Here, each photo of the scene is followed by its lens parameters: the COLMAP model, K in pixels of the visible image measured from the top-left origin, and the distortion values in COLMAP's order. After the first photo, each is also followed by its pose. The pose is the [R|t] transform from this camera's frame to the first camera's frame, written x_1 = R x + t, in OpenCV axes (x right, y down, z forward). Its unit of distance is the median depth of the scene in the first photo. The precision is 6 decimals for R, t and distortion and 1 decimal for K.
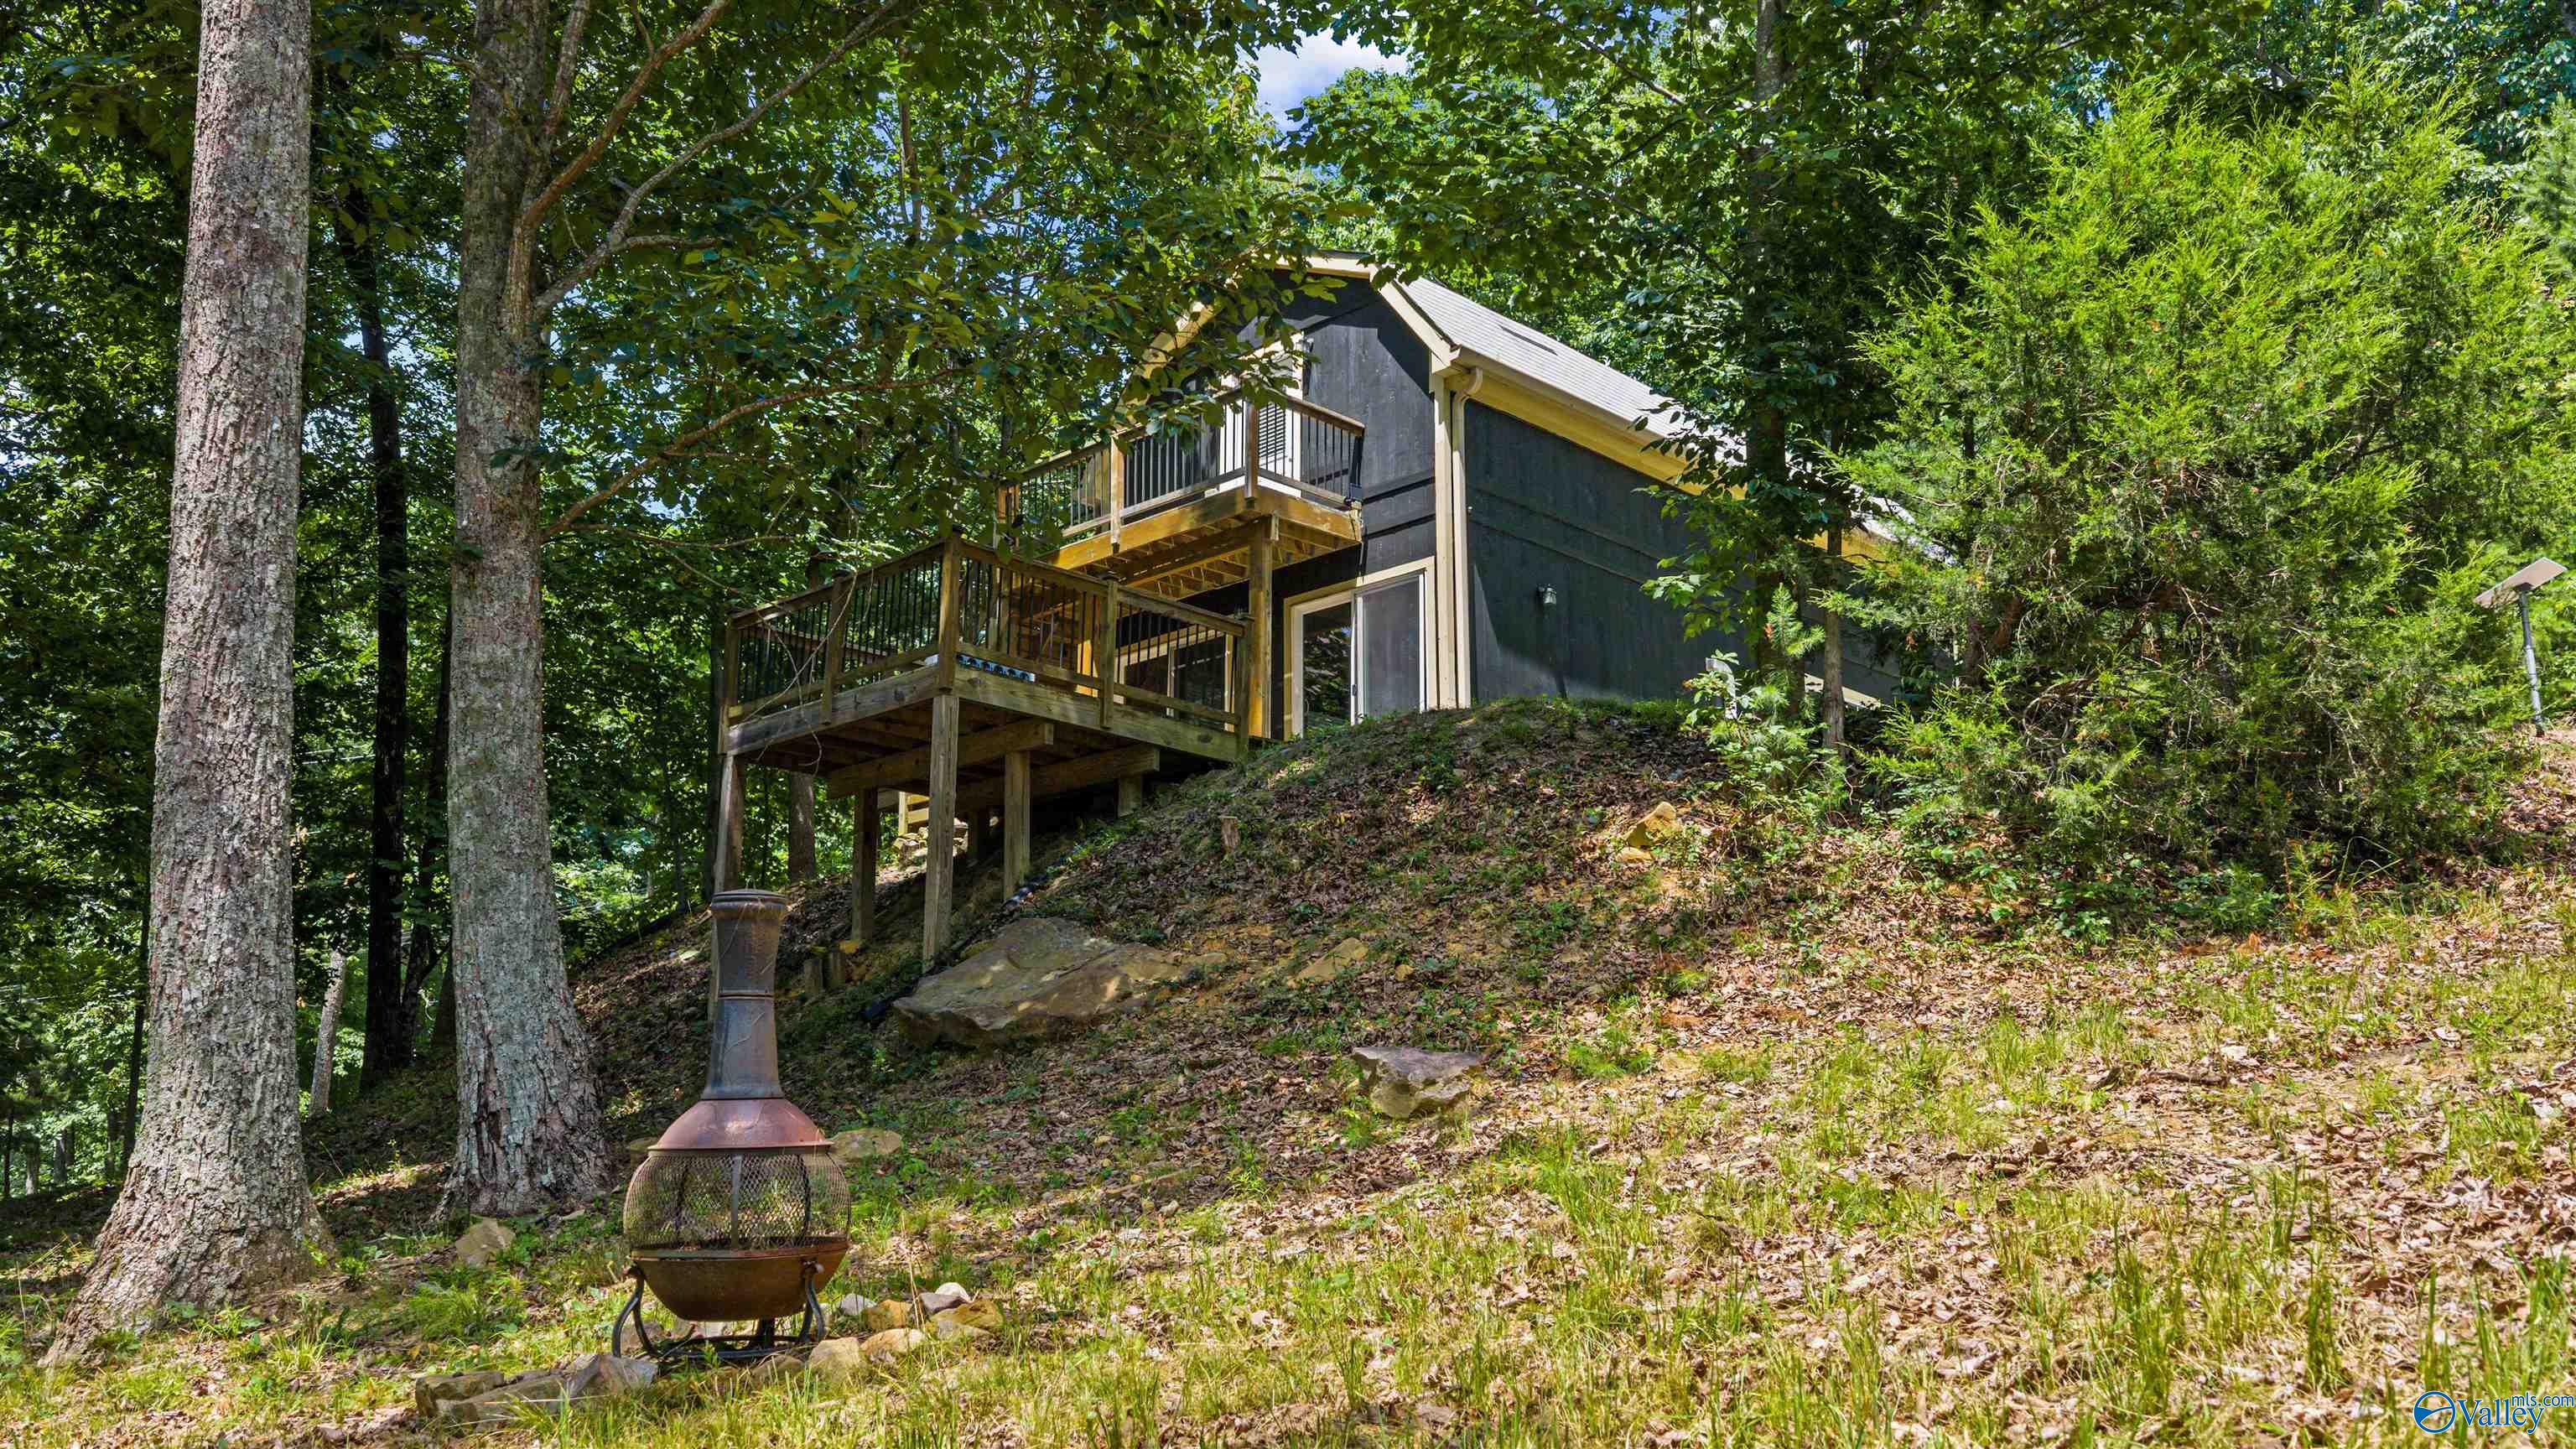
lens RADIAL K [[2155.4, 0, 1288.0], [0, 2155.4, 724.5], [0, 0, 1]] dist [0.038369, -0.078672]
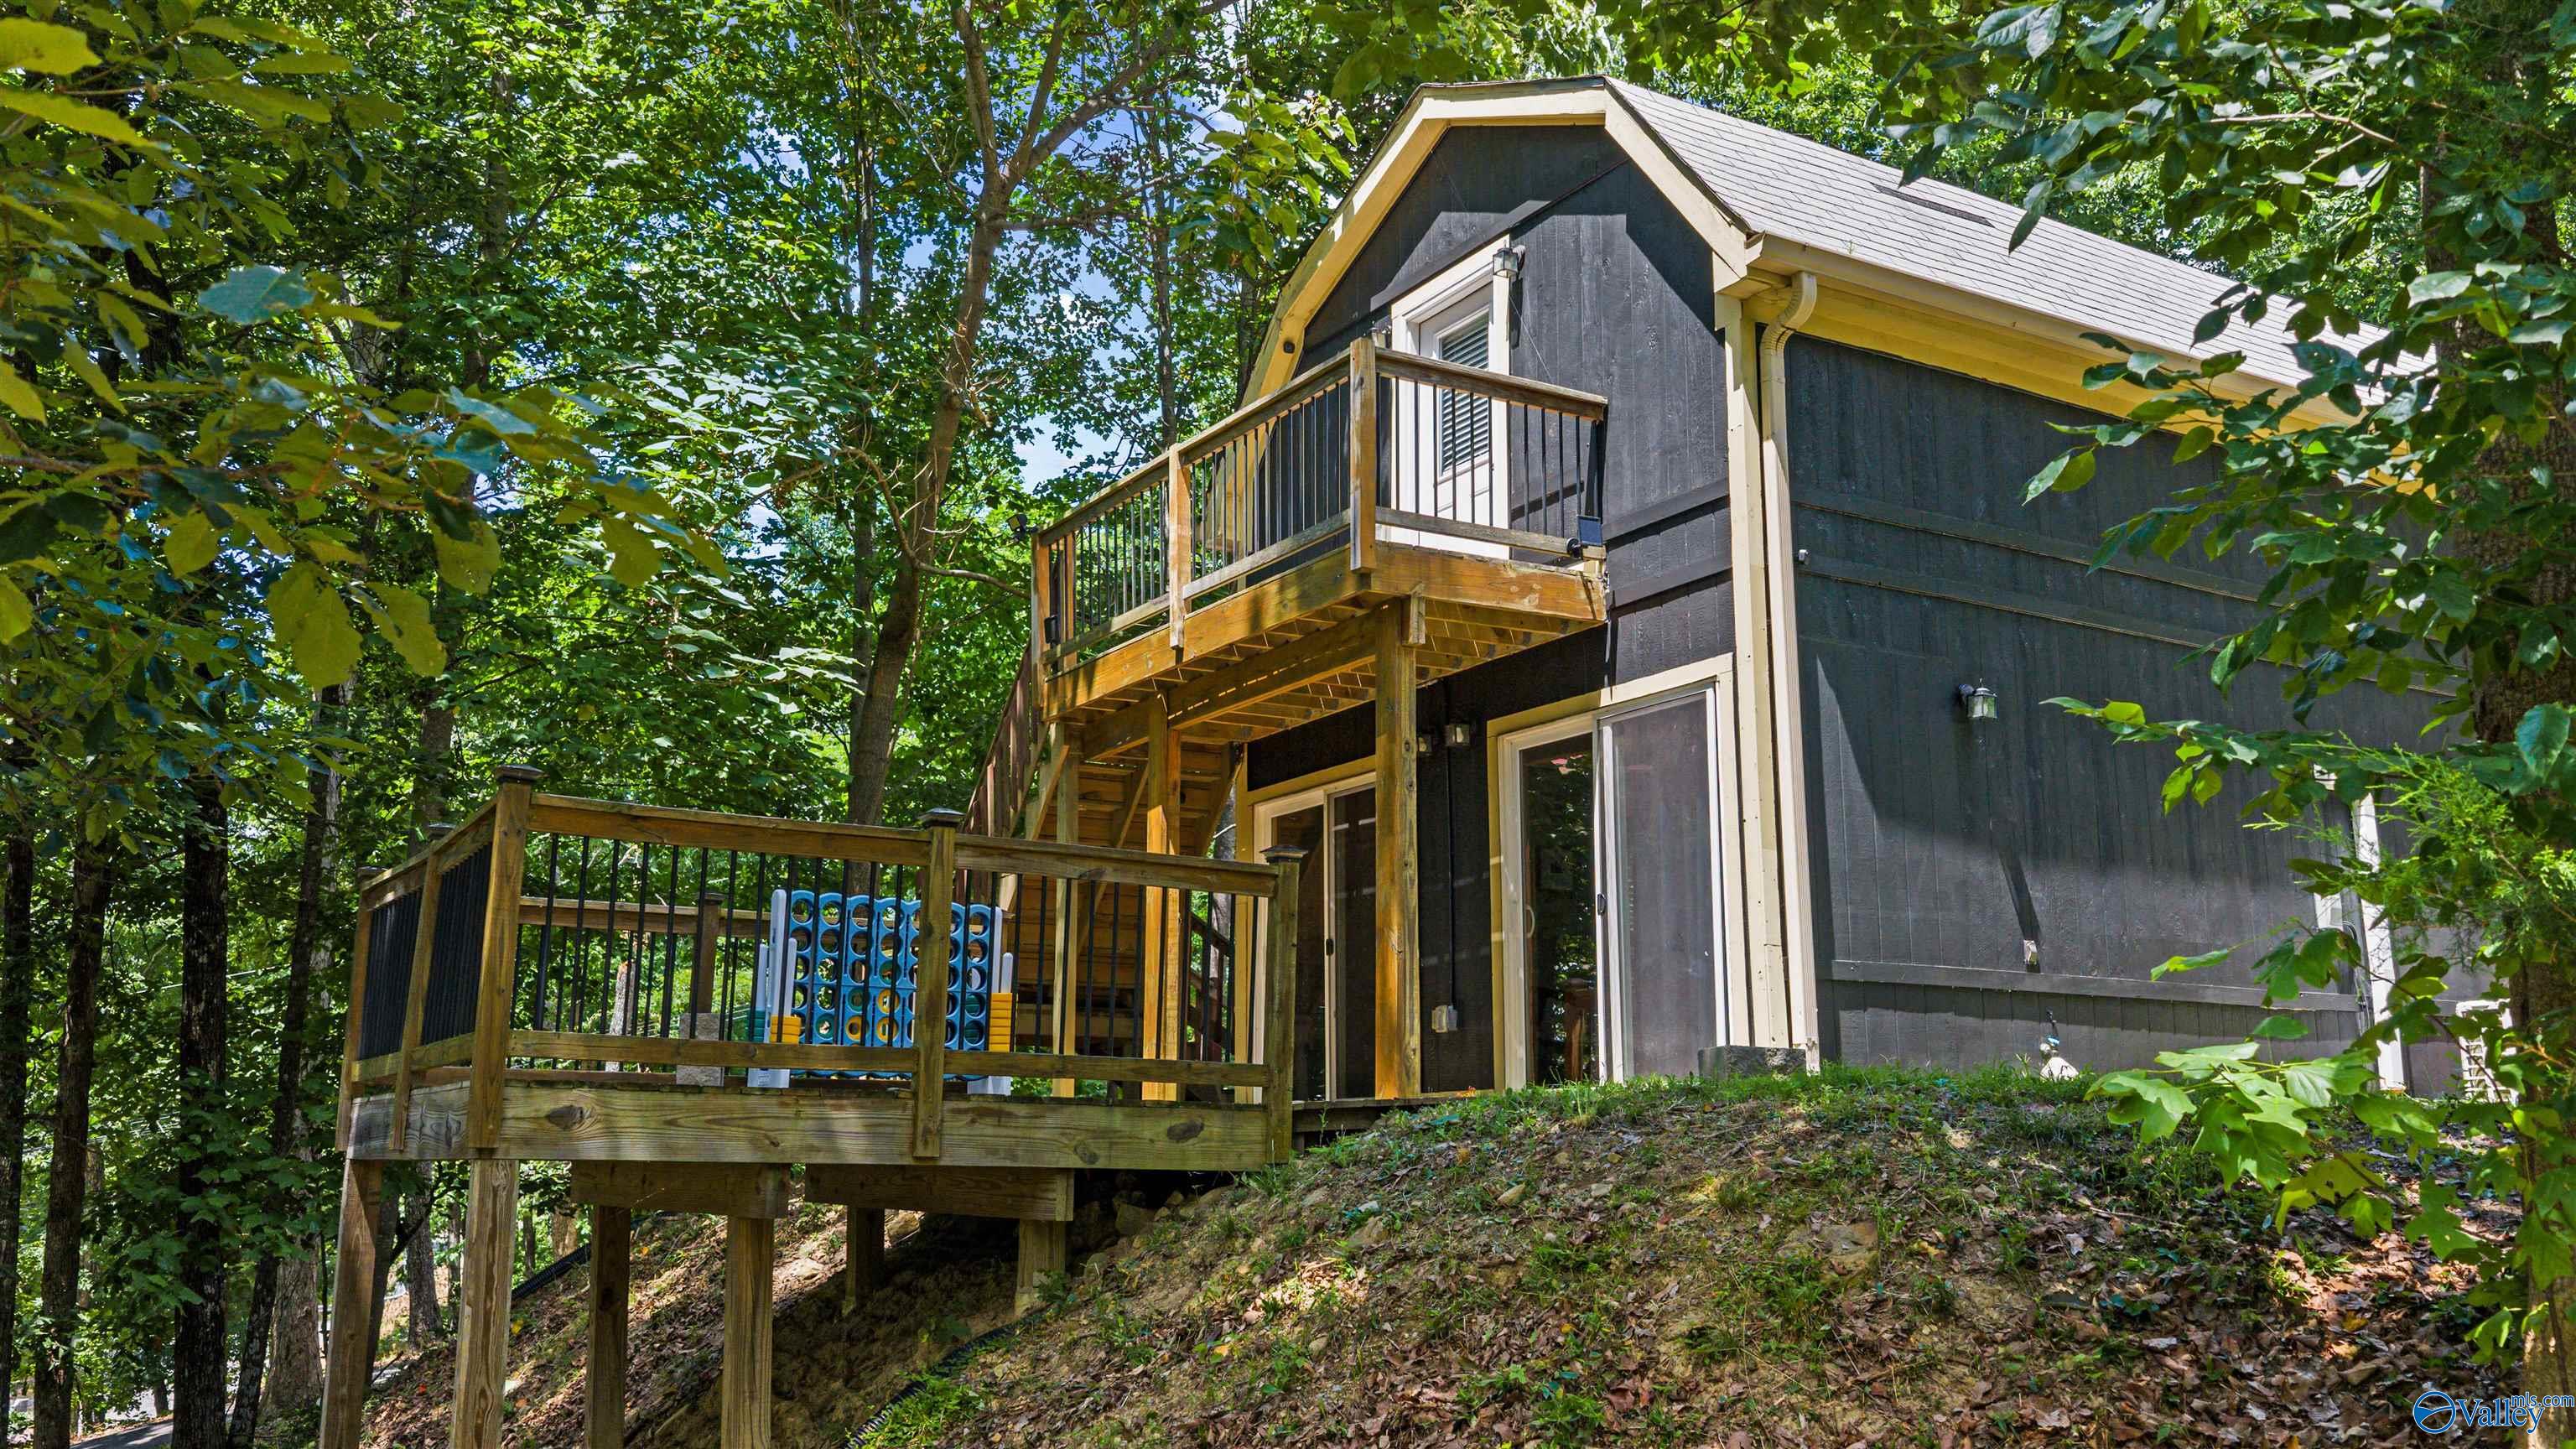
lens RADIAL K [[2155.4, 0, 1288.0], [0, 2155.4, 724.5], [0, 0, 1]] dist [0.038369, -0.078672]
pose [[0.967769, -0.049637, -0.246899, 0.090579], [0.060179, 0.997562, 0.035331, -0.084661], [0.244543, -0.049050, 0.968397, 0.472791]]
